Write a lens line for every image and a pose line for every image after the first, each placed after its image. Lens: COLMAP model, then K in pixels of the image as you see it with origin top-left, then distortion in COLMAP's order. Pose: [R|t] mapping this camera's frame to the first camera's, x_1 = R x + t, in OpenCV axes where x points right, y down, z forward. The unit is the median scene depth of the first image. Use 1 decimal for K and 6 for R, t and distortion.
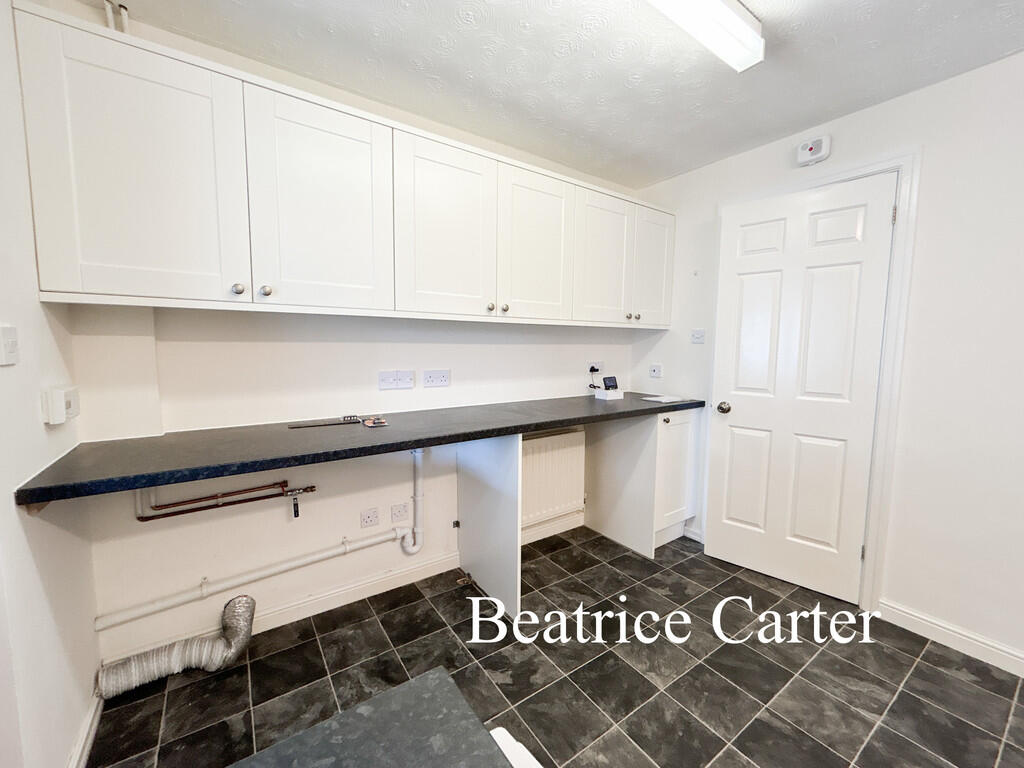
lens RADIAL K [[415.1, 0, 510.8], [0, 415.1, 382.1], [0, 0, 1]] dist [0.000652, 0.000023]
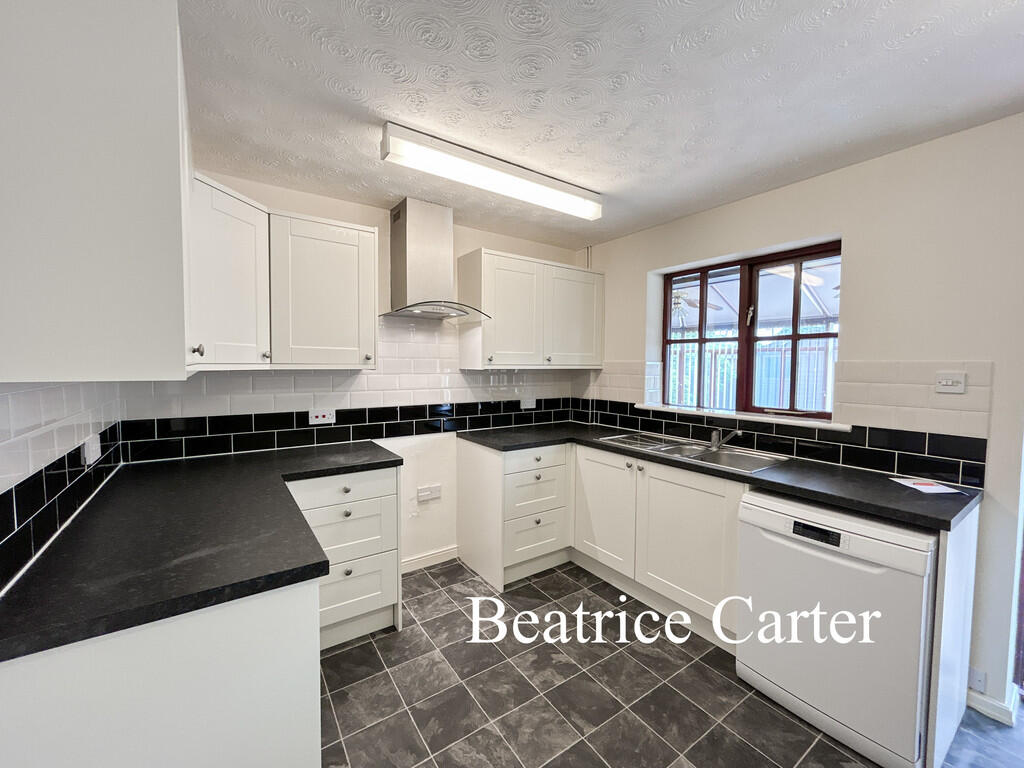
lens RADIAL K [[415.1, 0, 512.1], [0, 415.1, 383.9], [0, 0, 1]] dist [0.000652, 0.000023]
pose [[-0.999910, -0.013415, 0.000474, 0.823494], [-0.013211, 0.989691, 0.142611, -0.268121], [-0.002382, 0.142592, -0.989779, 1.962256]]
